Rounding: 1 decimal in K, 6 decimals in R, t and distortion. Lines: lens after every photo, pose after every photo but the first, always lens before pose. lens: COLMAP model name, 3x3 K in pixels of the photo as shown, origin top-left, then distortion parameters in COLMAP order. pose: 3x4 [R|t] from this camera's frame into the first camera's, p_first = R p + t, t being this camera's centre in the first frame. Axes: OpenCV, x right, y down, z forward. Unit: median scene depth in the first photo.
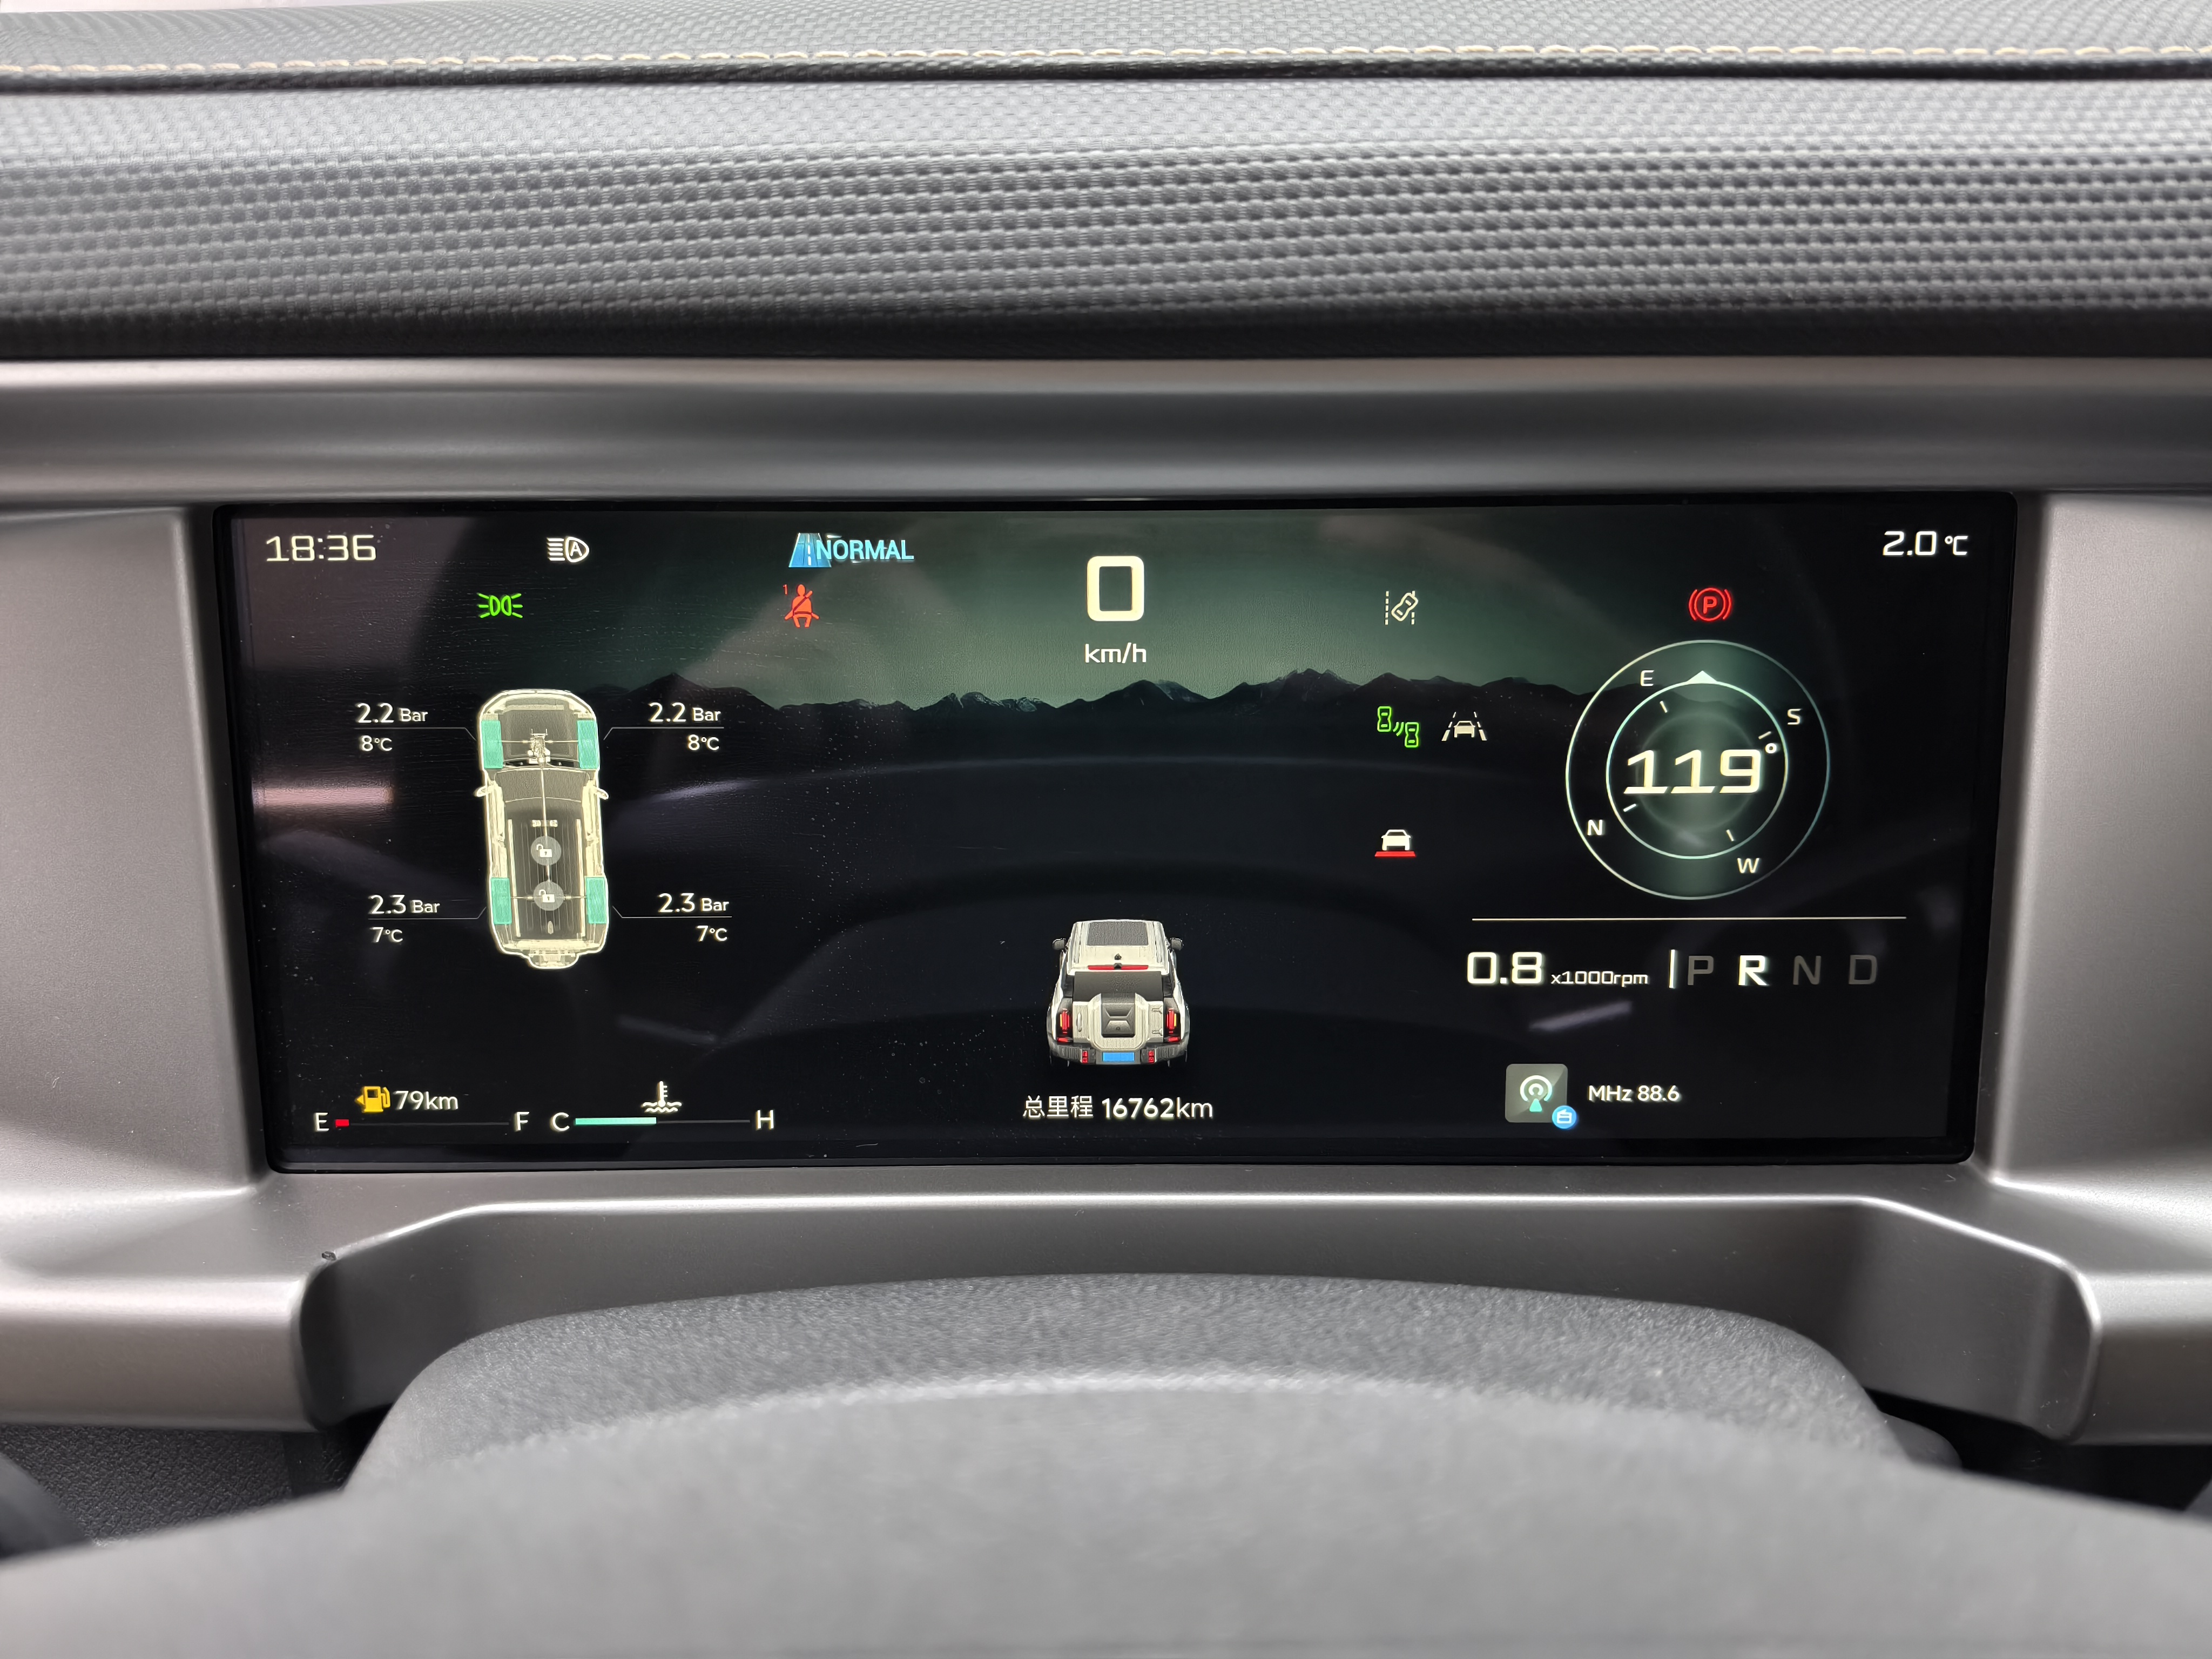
lens RADIAL K [[1678.0, 0, 1106.0], [0, 1678.0, 829.5], [0, 0, 1]] dist [0.077826, -0.130781]
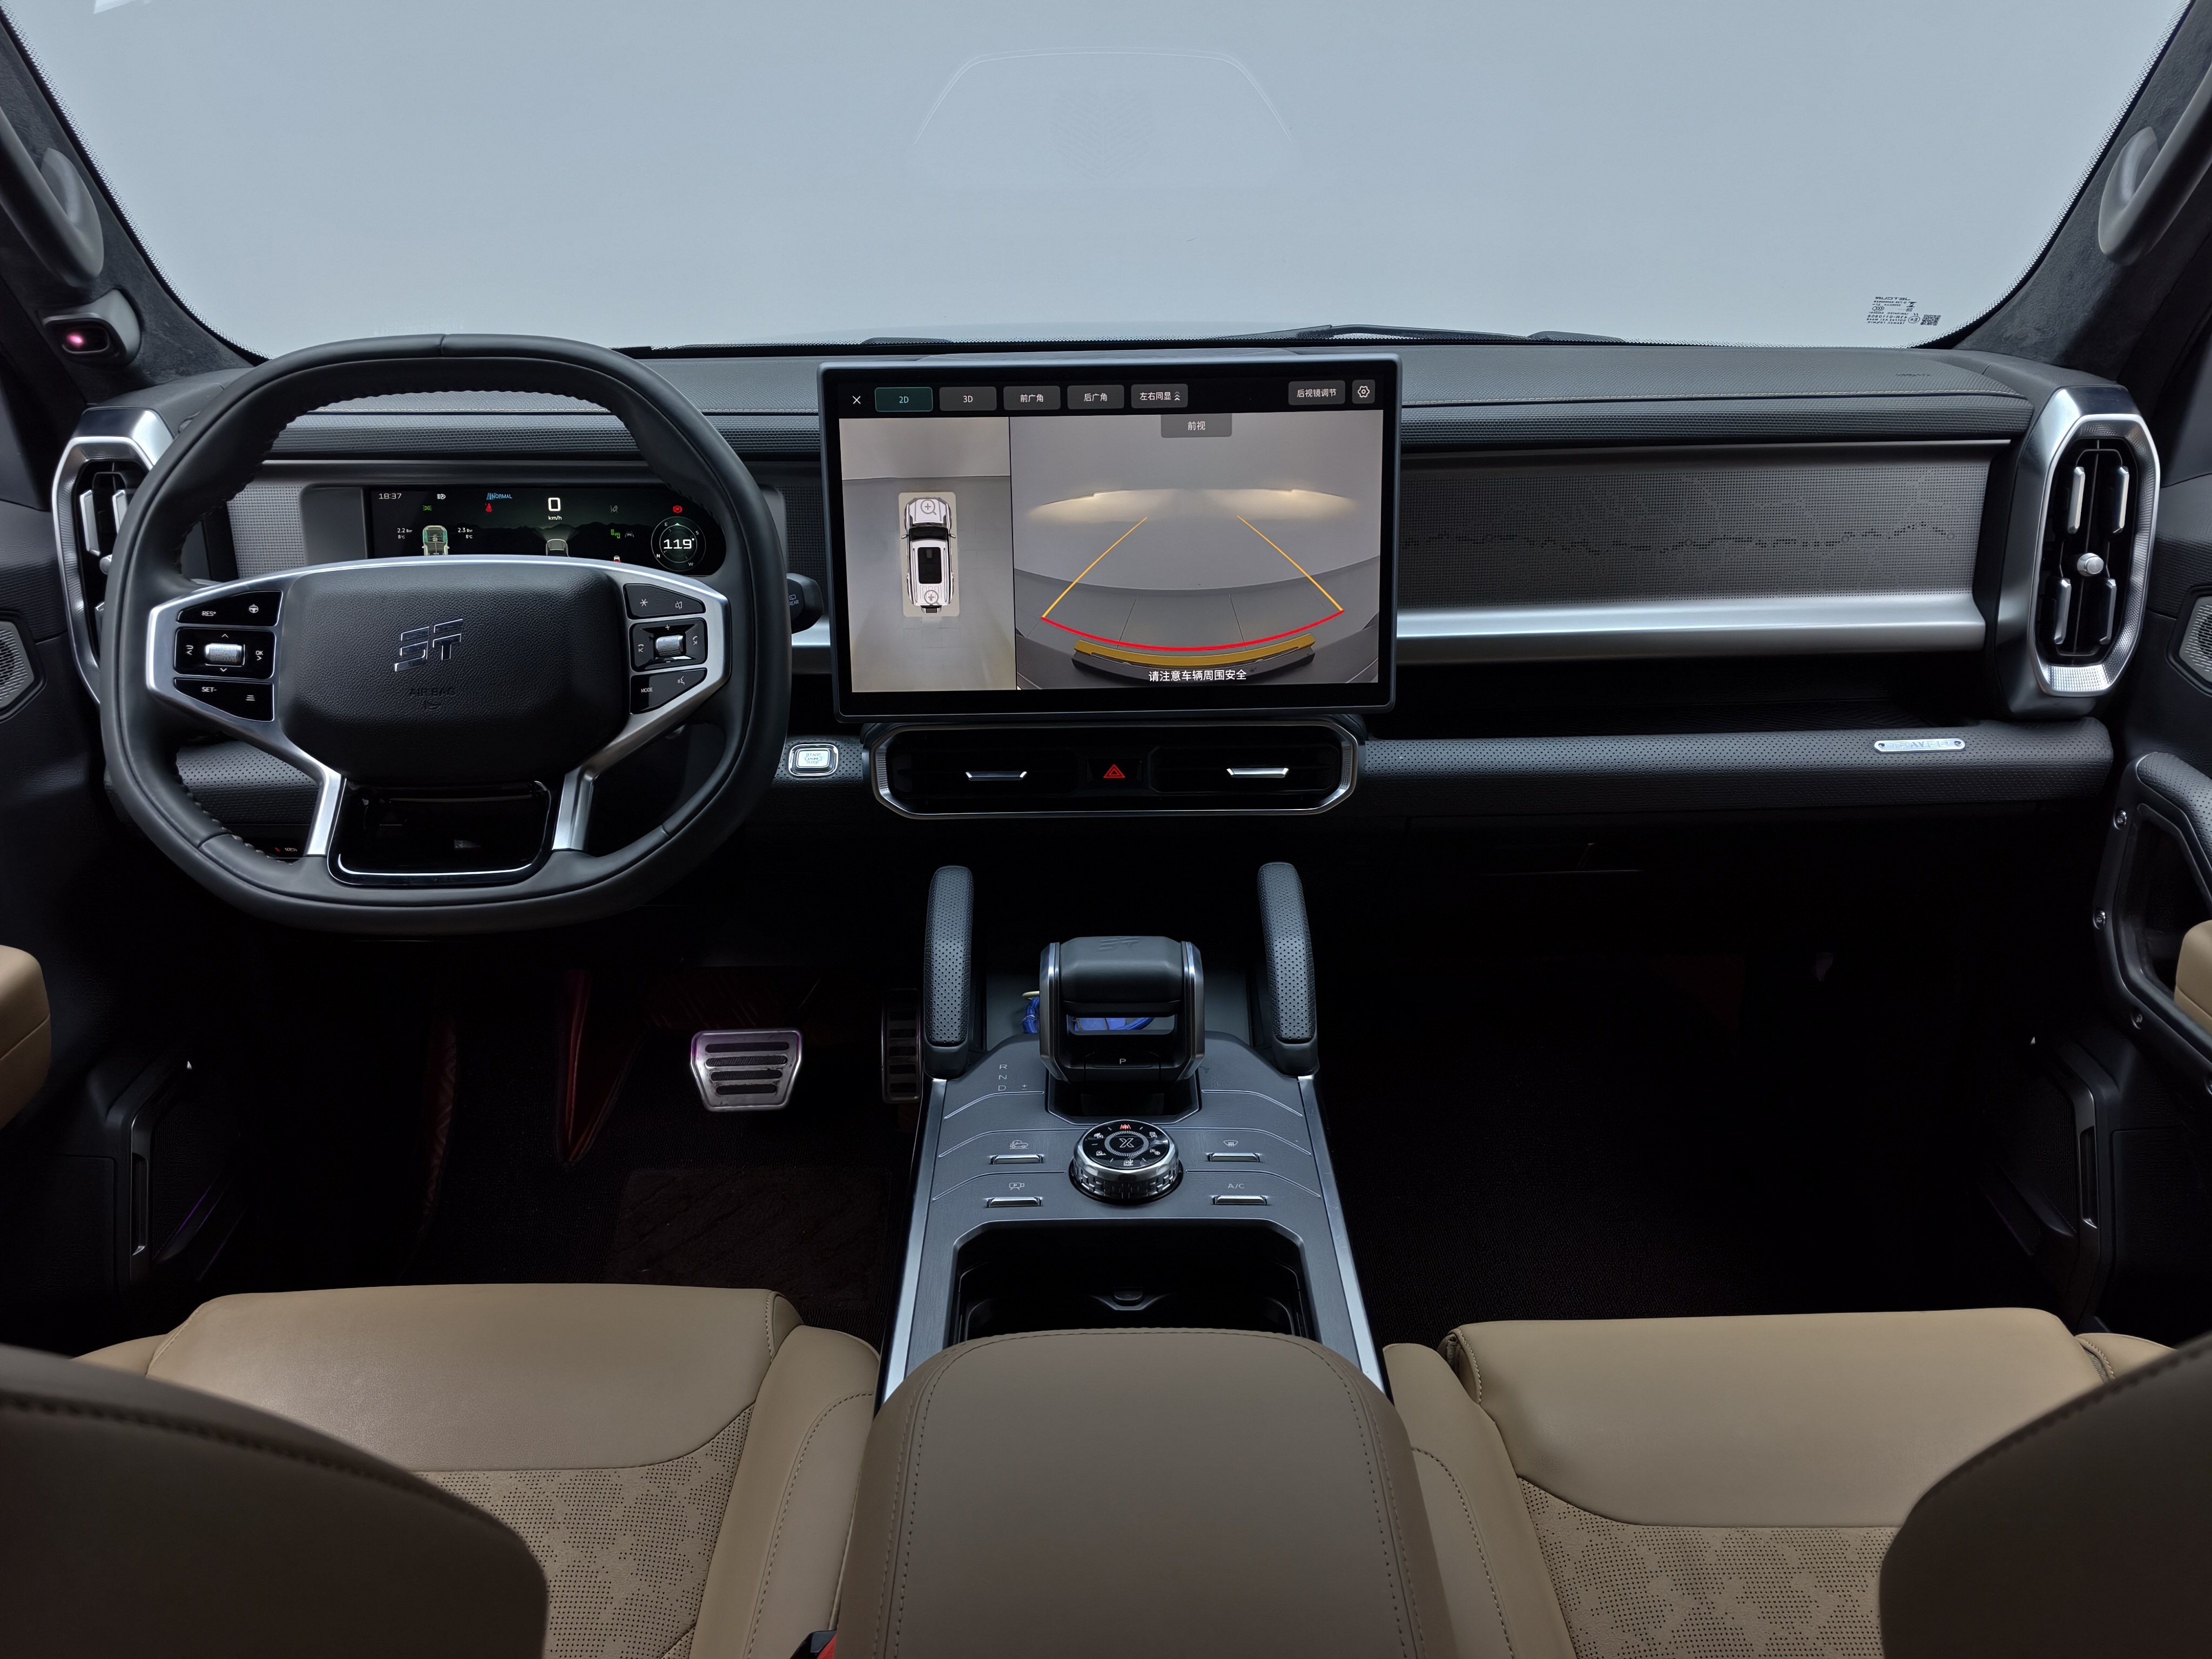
lens RADIAL K [[1782.7, 0, 1112.6], [0, 1782.7, 872.9], [0, 0, 1]] dist [0.084748, -0.157529]
pose [[0.999895, -0.001748, 0.014411, 1.521085], [0.001983, 0.999865, -0.016322, 0.996260], [-0.014381, 0.016349, 0.999763, -4.147558]]
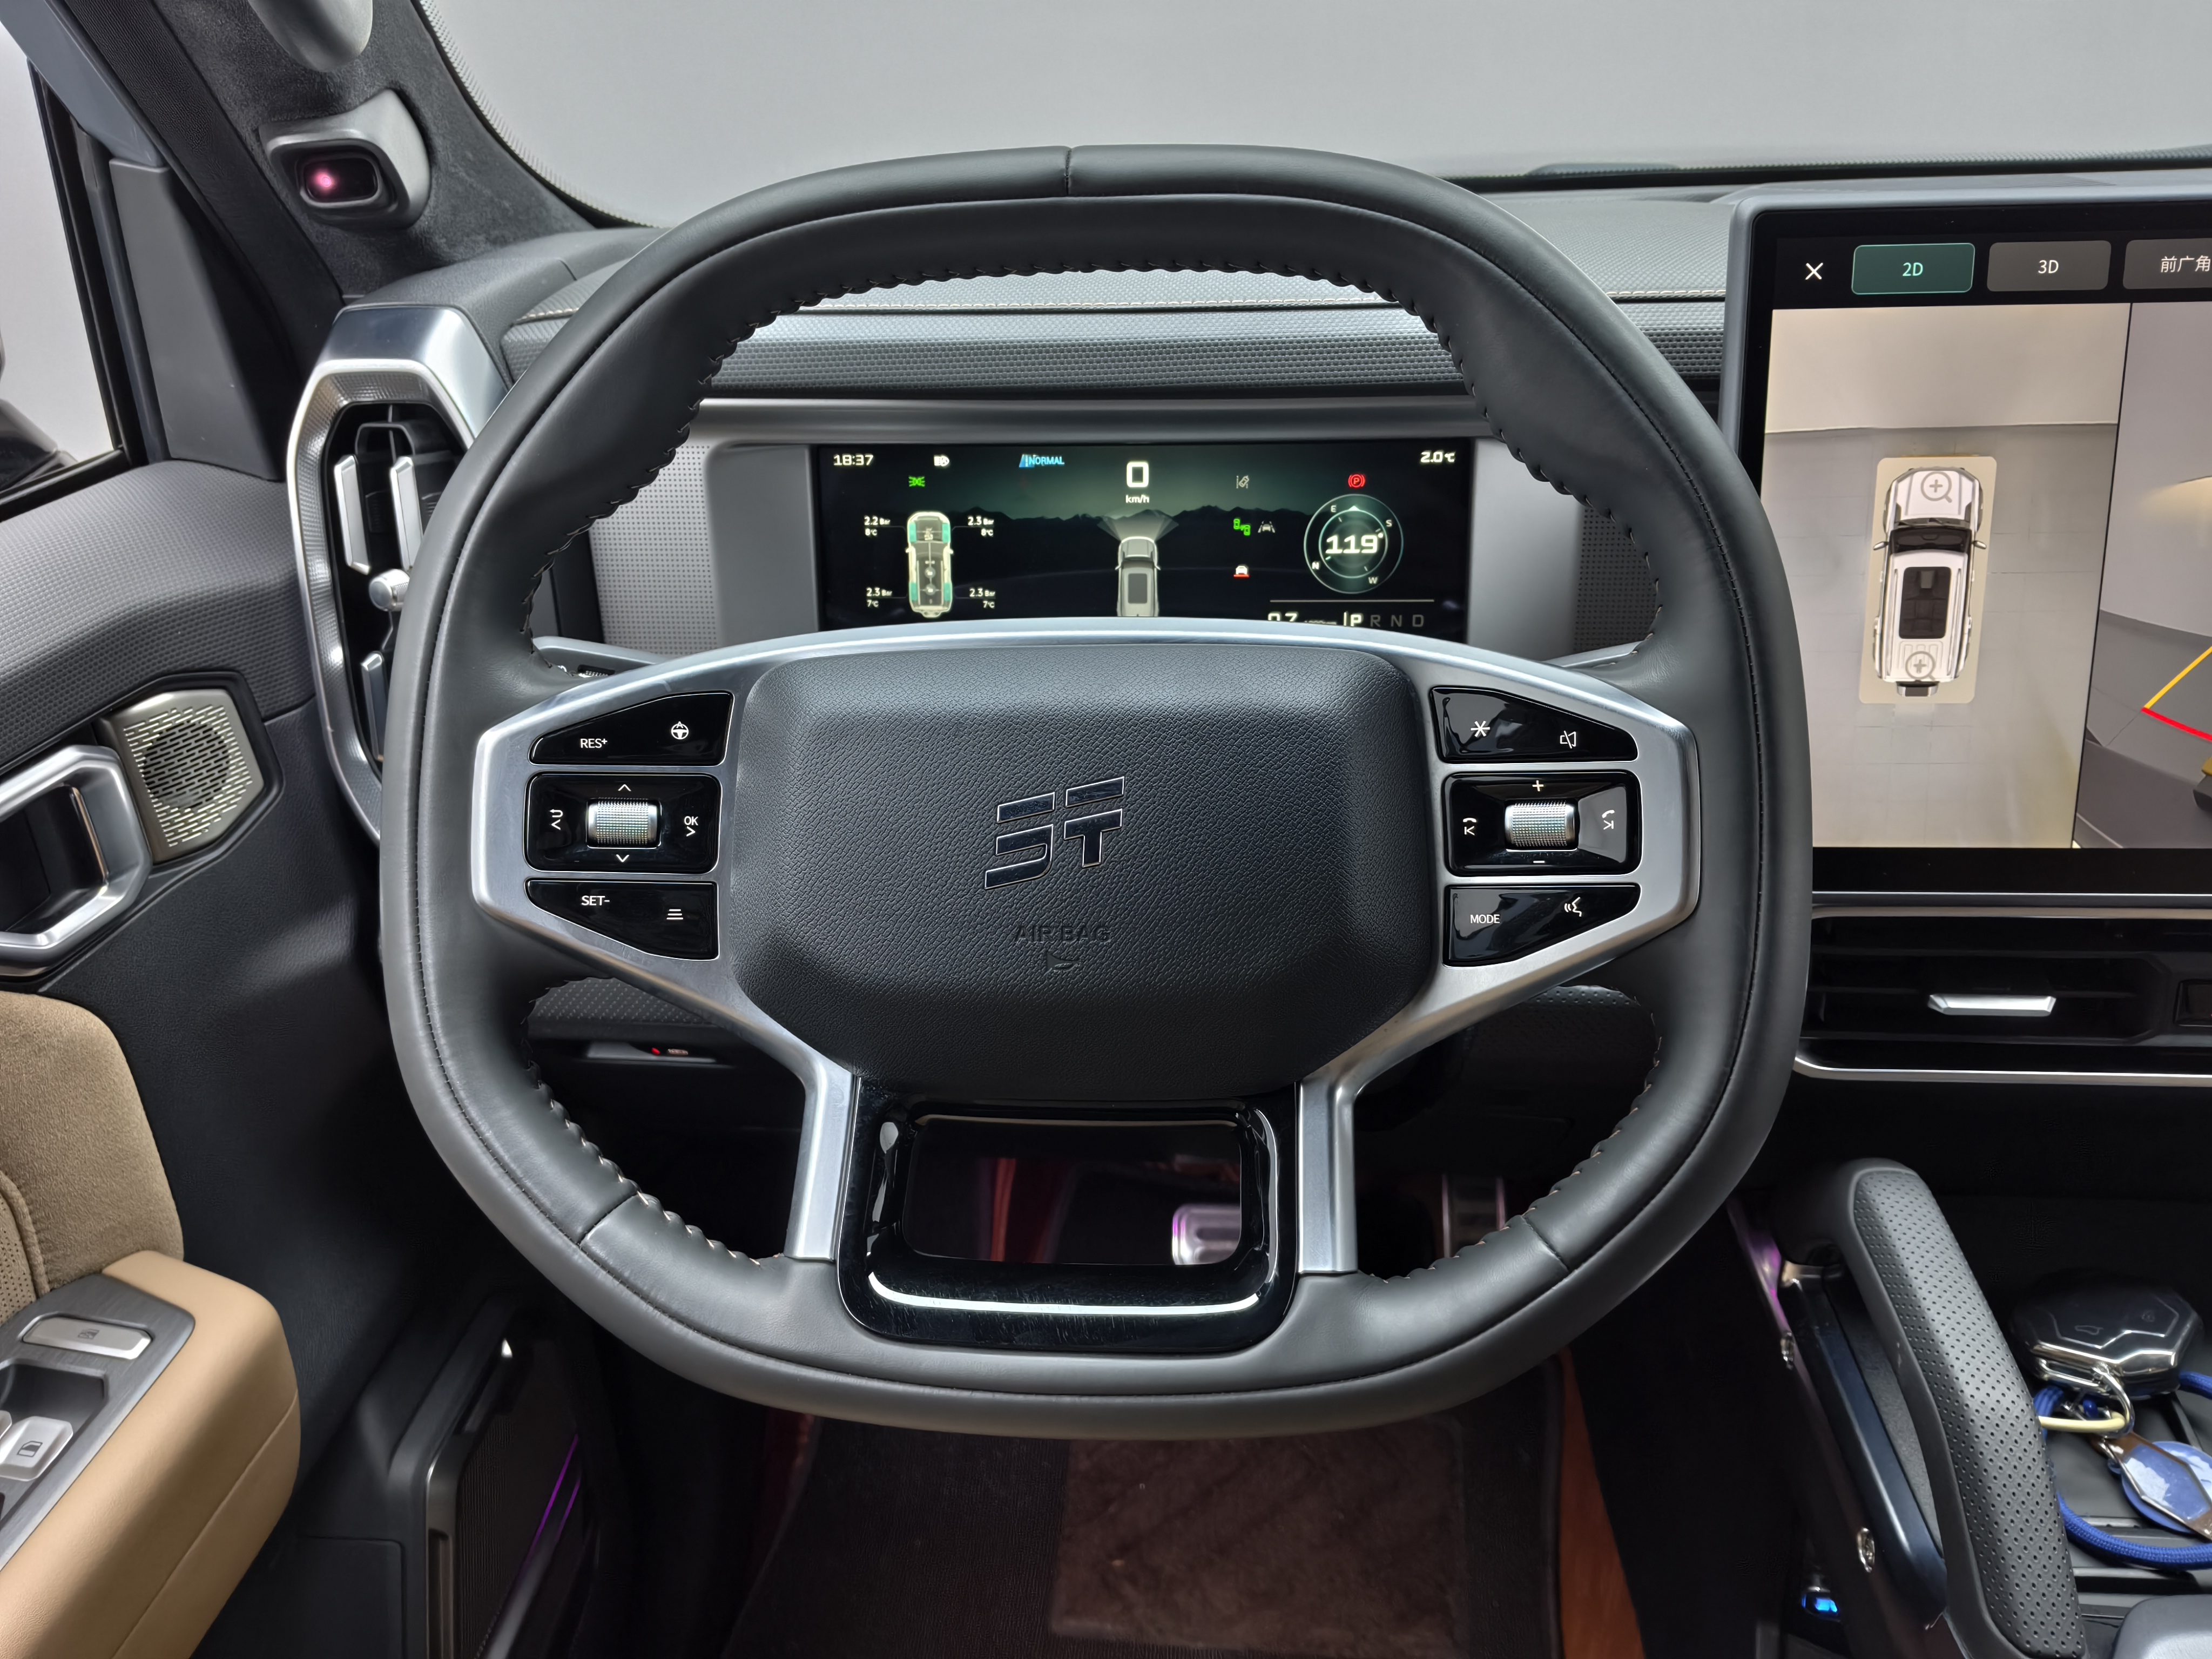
lens RADIAL K [[1782.7, 0, 1112.6], [0, 1782.7, 872.9], [0, 0, 1]] dist [0.084748, -0.157529]
pose [[0.994744, 0.022268, -0.099947, 0.265842], [-0.017256, 0.998563, 0.050736, 0.350098], [0.100934, -0.048744, 0.993698, -1.891669]]
